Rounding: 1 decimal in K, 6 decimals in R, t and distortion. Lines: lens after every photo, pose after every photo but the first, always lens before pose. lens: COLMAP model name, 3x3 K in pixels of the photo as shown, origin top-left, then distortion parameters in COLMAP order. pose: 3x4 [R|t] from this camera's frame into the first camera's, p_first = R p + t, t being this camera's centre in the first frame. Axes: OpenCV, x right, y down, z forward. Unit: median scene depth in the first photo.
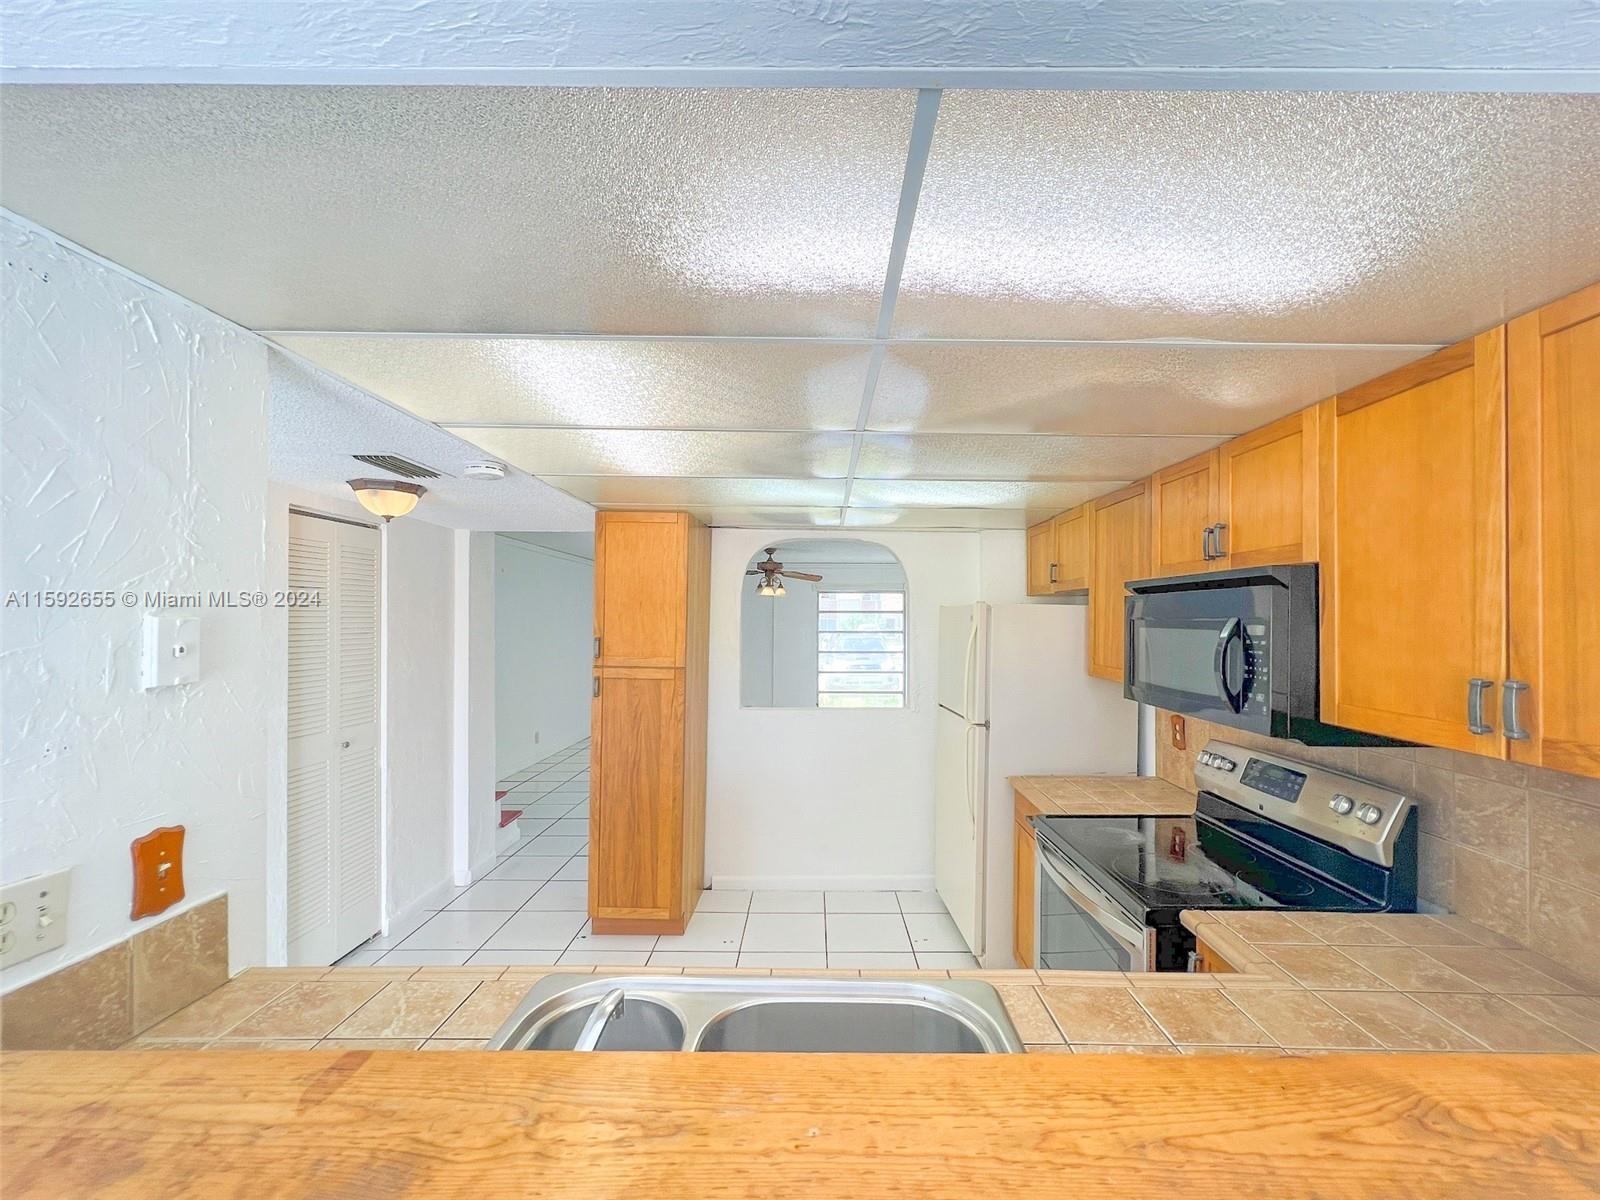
lens RADIAL K [[647.3, 0, 808.0], [0, 647.3, 611.9], [0, 0, 1]] dist [-0.002954, -0.000006]
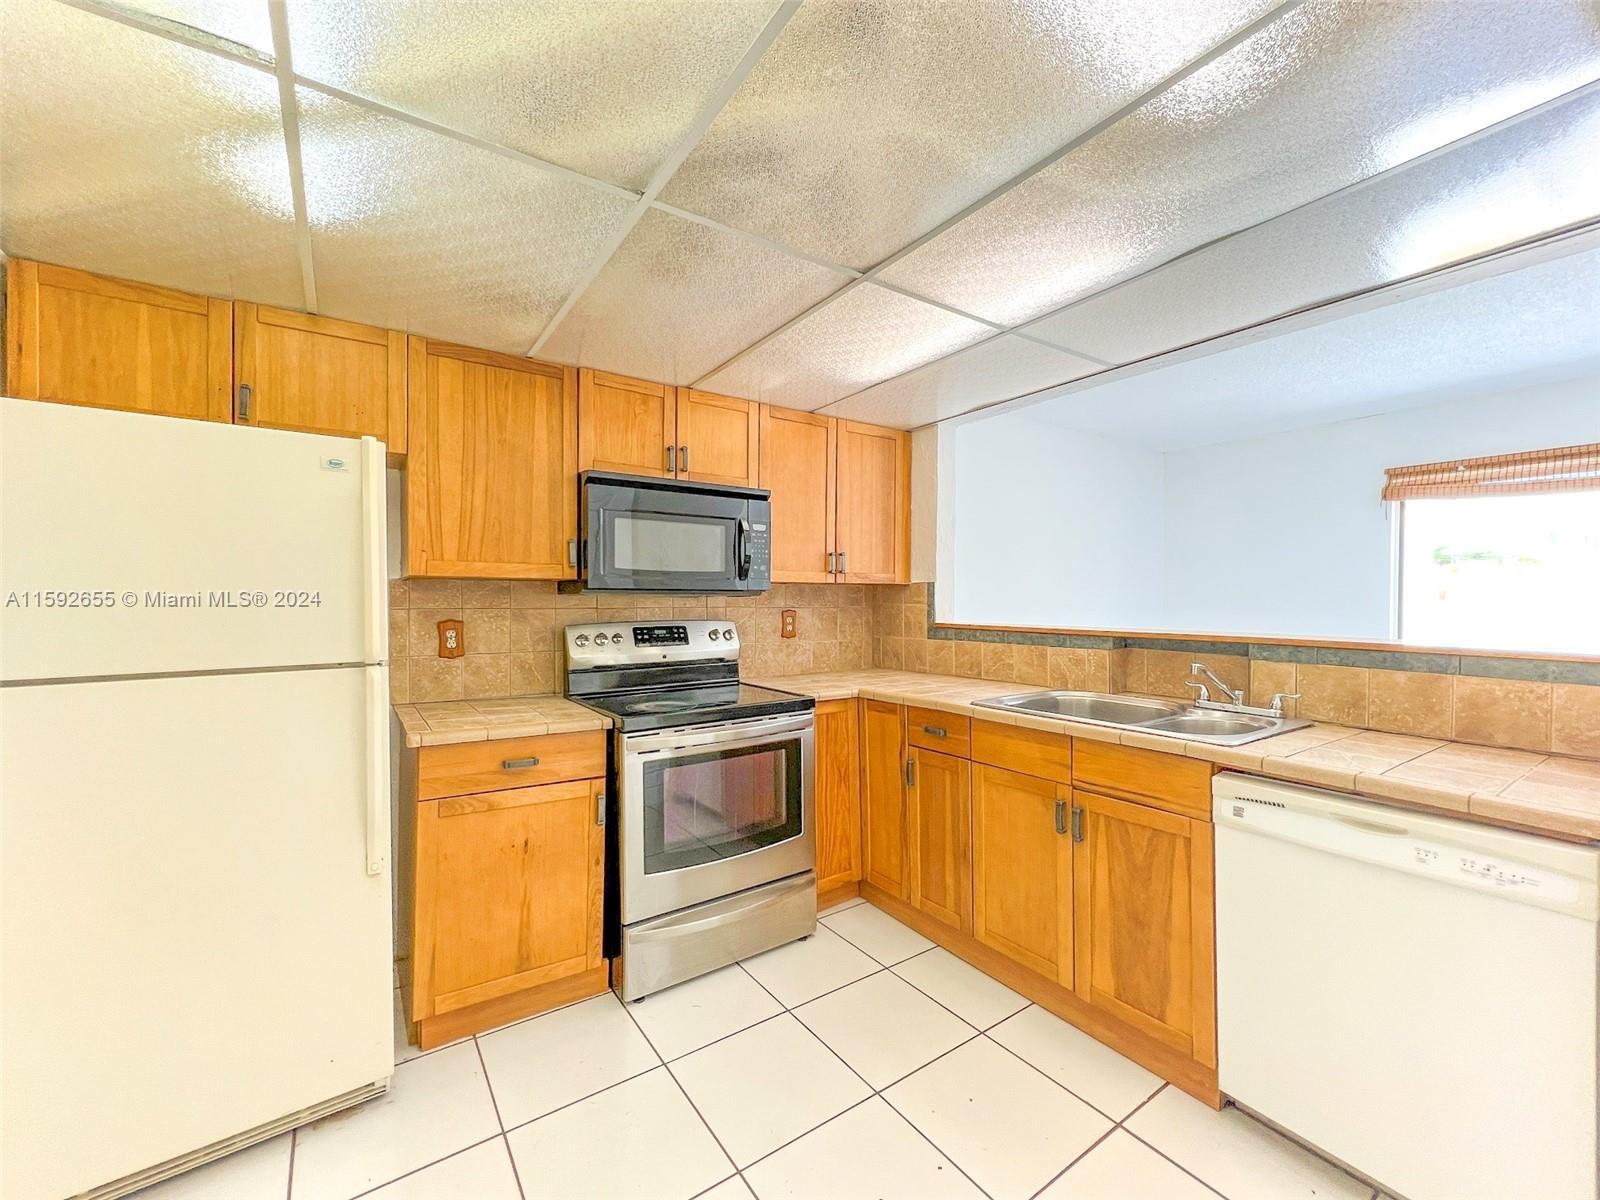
lens RADIAL K [[647.3, 0, 799.1], [0, 647.3, 600.1], [0, 0, 1]] dist [-0.002954, -0.000006]
pose [[-0.580143, -0.001457, 0.814514, -0.355419], [-0.007227, 0.999968, -0.003359, 0.110885], [-0.814483, -0.007835, -0.580135, 0.943309]]
